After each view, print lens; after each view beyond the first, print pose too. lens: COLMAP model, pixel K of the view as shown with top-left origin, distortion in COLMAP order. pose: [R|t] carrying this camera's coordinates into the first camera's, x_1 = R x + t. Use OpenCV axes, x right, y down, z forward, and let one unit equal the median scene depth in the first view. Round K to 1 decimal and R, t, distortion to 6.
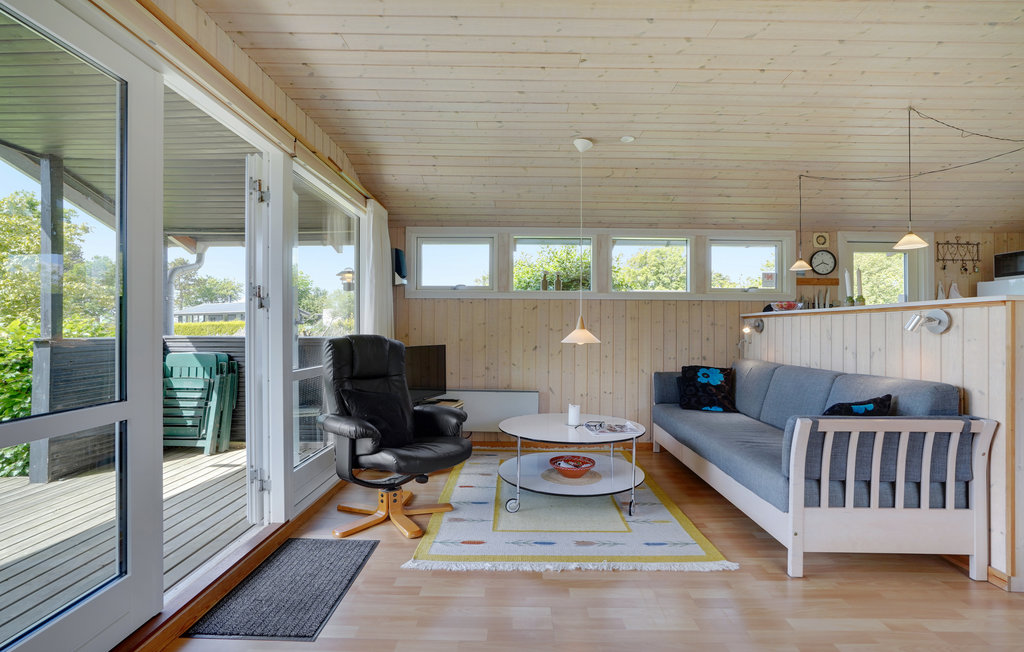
lens RADIAL K [[477.7, 0, 512.3], [0, 477.7, 326.3], [0, 0, 1]] dist [-0.023820, 0.002848]
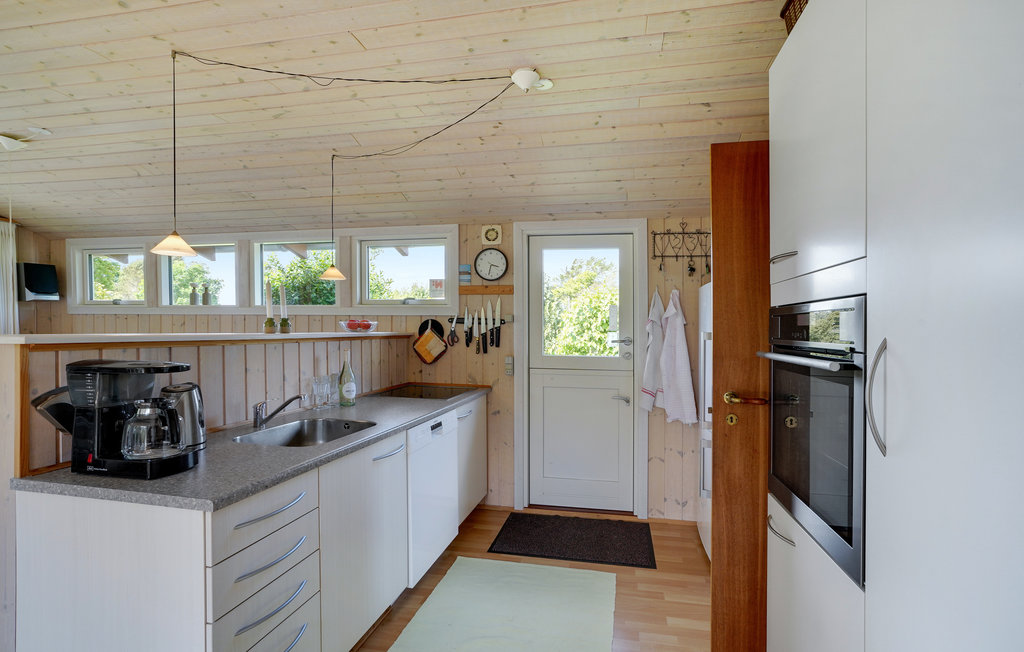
lens RADIAL K [[477.7, 0, 517.5], [0, 477.7, 333.0], [0, 0, 1]] dist [-0.023820, 0.002848]
pose [[0.978549, 0.006571, -0.205910, 0.854918], [-0.002186, 0.999766, 0.021517, -0.041012], [0.206003, -0.020606, 0.978334, 0.250161]]
